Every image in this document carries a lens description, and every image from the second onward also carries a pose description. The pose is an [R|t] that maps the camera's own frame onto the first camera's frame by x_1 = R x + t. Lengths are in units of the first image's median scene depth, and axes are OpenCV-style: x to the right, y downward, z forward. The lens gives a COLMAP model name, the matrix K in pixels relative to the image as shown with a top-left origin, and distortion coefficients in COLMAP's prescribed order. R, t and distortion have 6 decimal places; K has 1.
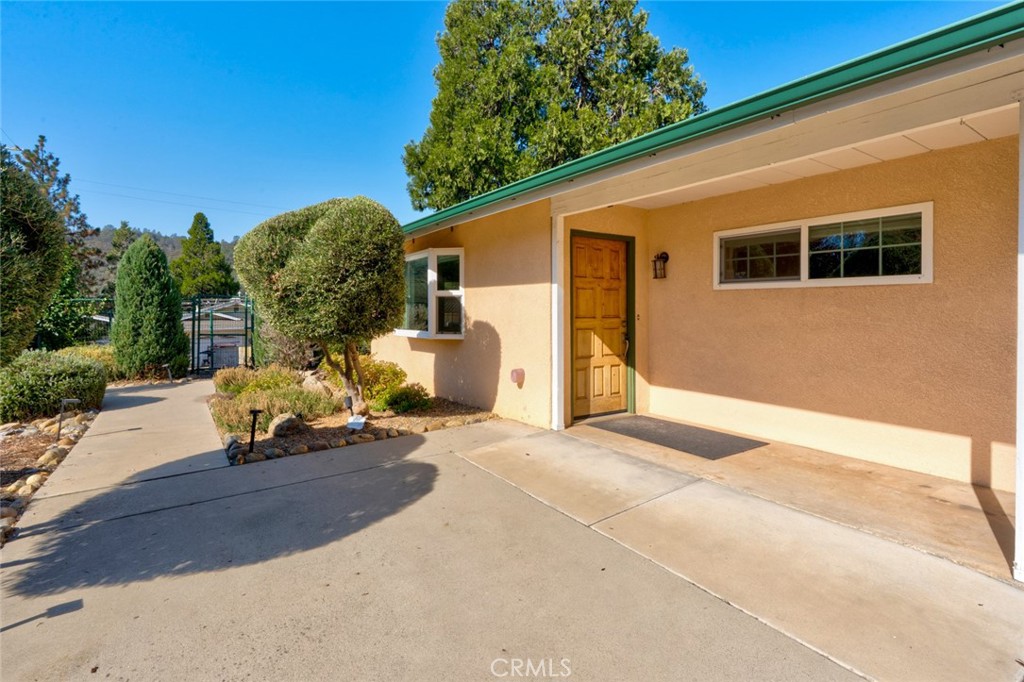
lens RADIAL K [[488.6, 0, 499.6], [0, 488.6, 322.3], [0, 0, 1]] dist [-0.000344, 0.000137]
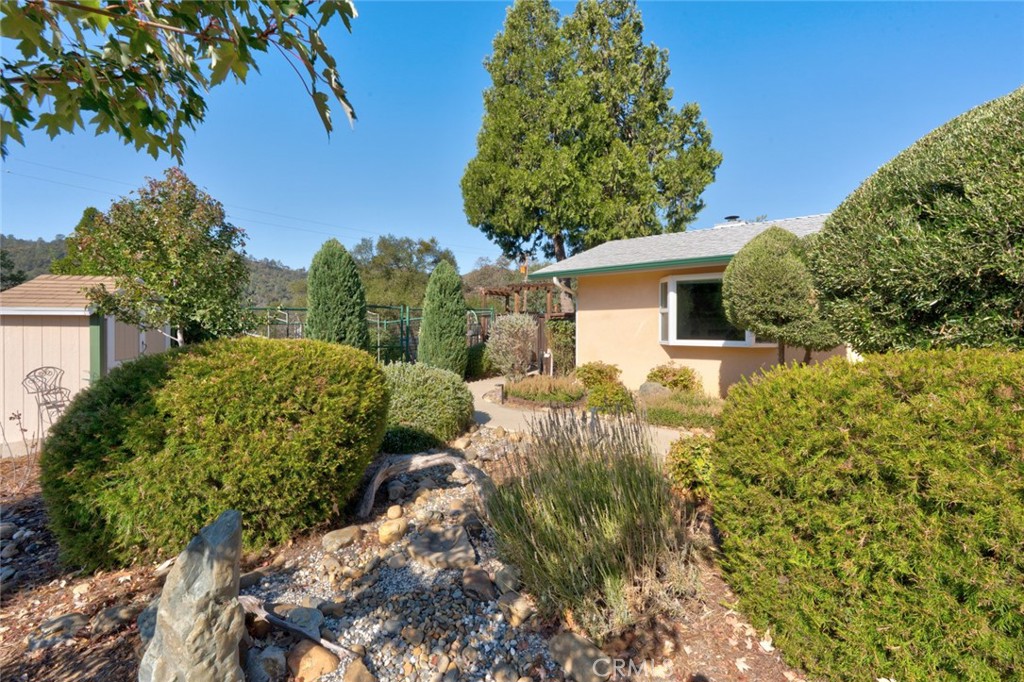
lens RADIAL K [[476.3, 0, 516.9], [0, 476.3, 333.7], [0, 0, 1]] dist [0.000057, 0.000021]
pose [[0.962705, 0.003518, 0.270529, -0.422937], [-0.000774, 0.999947, -0.010248, 0.005963], [-0.270551, 0.009656, 0.962657, 0.023221]]
